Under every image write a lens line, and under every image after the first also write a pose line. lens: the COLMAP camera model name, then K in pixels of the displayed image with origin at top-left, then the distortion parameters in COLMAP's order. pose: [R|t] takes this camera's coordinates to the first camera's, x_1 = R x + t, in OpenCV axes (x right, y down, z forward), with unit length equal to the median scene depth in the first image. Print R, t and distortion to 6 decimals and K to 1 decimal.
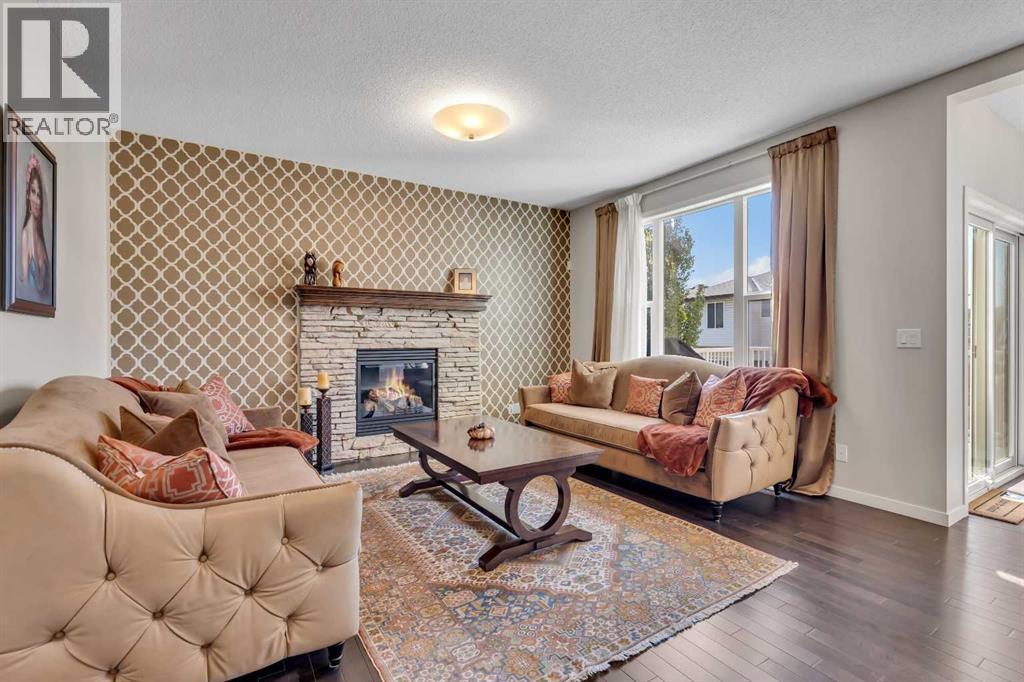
lens RADIAL K [[460.3, 0, 512.0], [0, 460.3, 341.0], [0, 0, 1]] dist [0.003018, 0.000298]
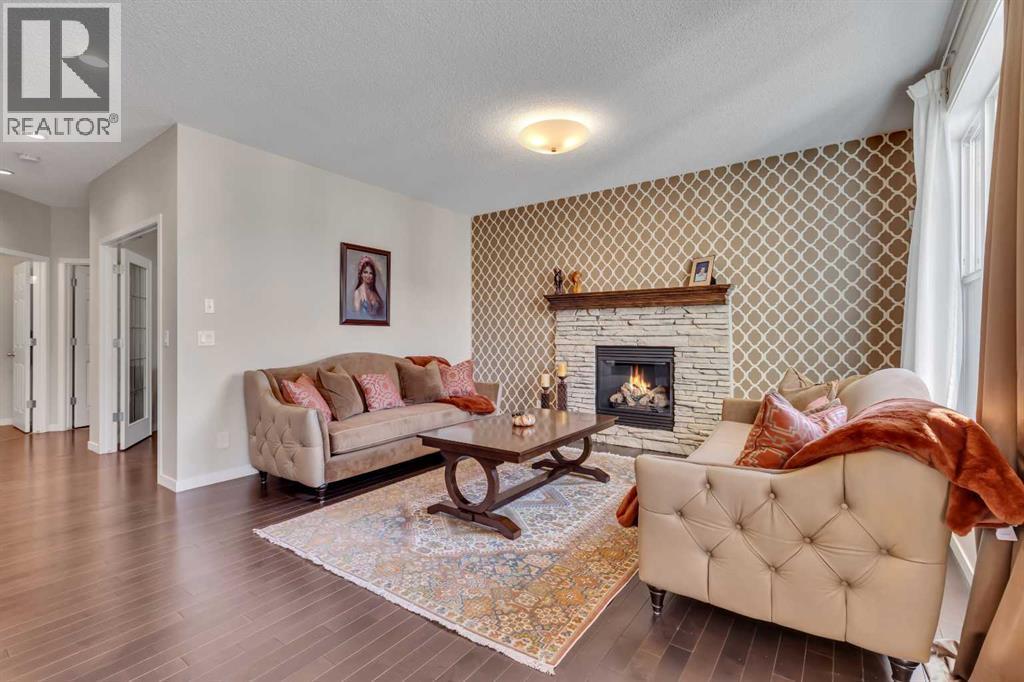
lens RADIAL K [[464.7, 0, 511.1], [0, 464.7, 336.0], [0, 0, 1]] dist [0.010975, 0.000247]
pose [[0.384019, 0.002504, -0.923322, 0.672873], [-0.008065, 0.999967, -0.000642, -0.003806], [0.923290, 0.007693, 0.384027, 0.373785]]
